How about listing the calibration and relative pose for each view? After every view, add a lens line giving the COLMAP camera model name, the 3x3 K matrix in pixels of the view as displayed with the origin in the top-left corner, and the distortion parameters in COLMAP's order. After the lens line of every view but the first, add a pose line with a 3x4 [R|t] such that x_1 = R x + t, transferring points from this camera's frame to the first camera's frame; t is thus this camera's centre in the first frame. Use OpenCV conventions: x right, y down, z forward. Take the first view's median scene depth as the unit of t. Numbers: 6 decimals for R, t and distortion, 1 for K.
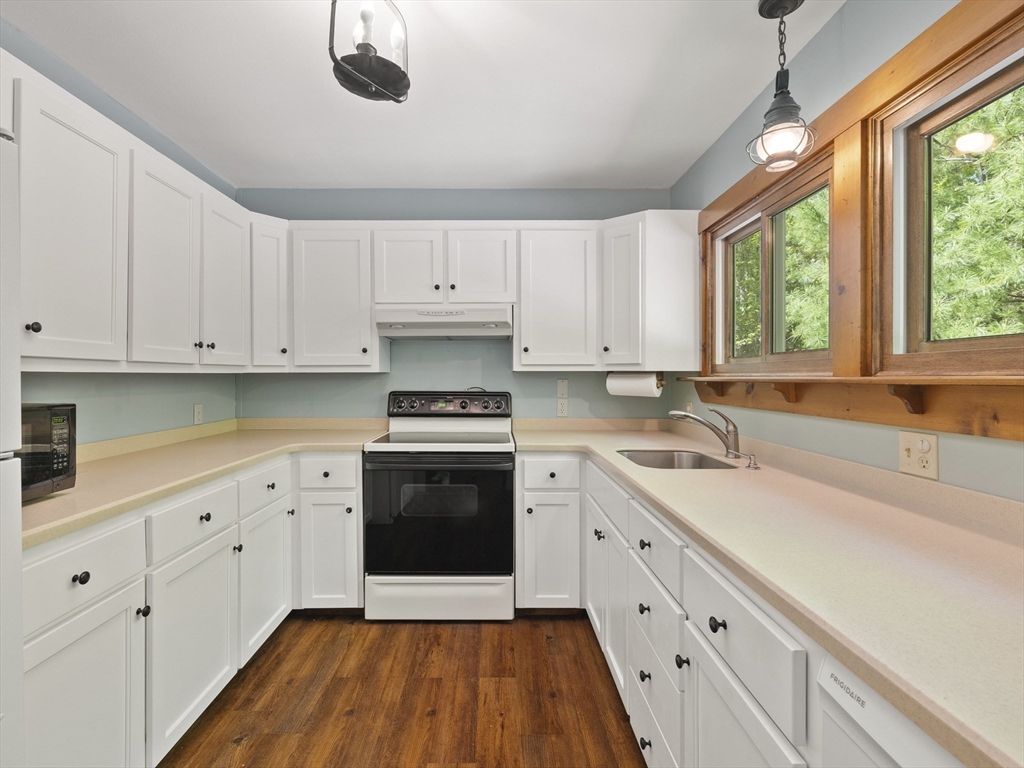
lens RADIAL K [[470.1, 0, 489.2], [0, 470.1, 380.0], [0, 0, 1]] dist [-0.000300, 0.000463]
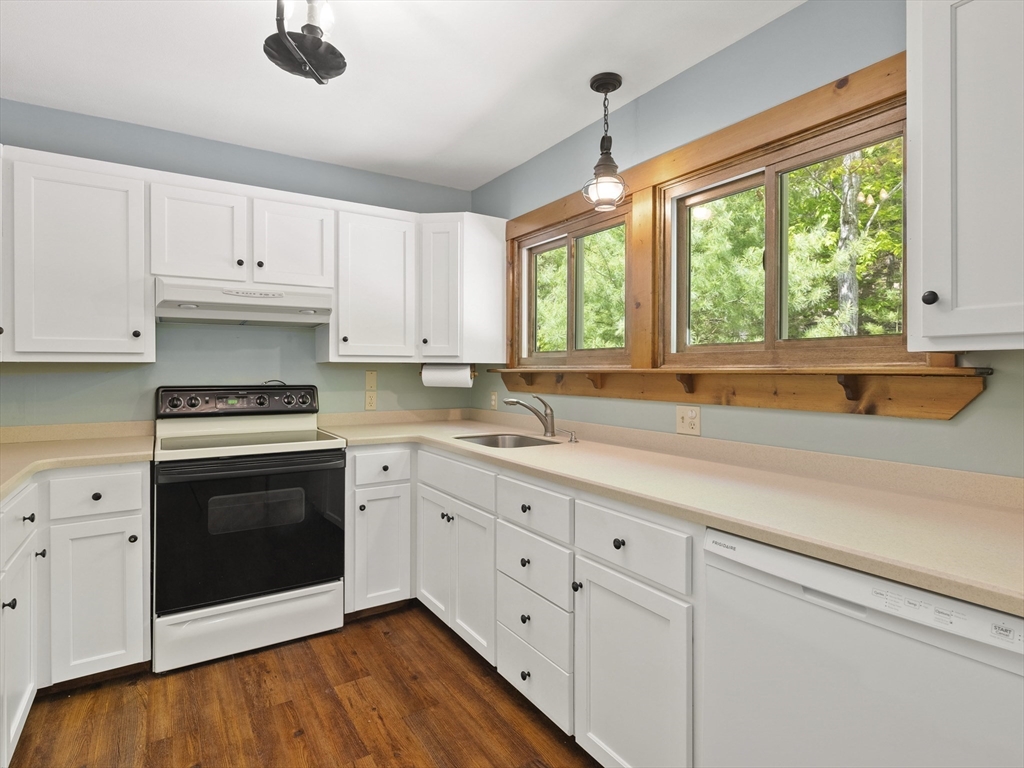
lens RADIAL K [[544.3, 0, 476.1], [0, 544.3, 372.1], [0, 0, 1]] dist [0.000988, -0.000353]
pose [[0.856884, -0.002110, 0.515505, -0.293899], [0.002167, 0.999998, 0.000491, 0.001119], [-0.515505, 0.000697, 0.856886, -0.073534]]
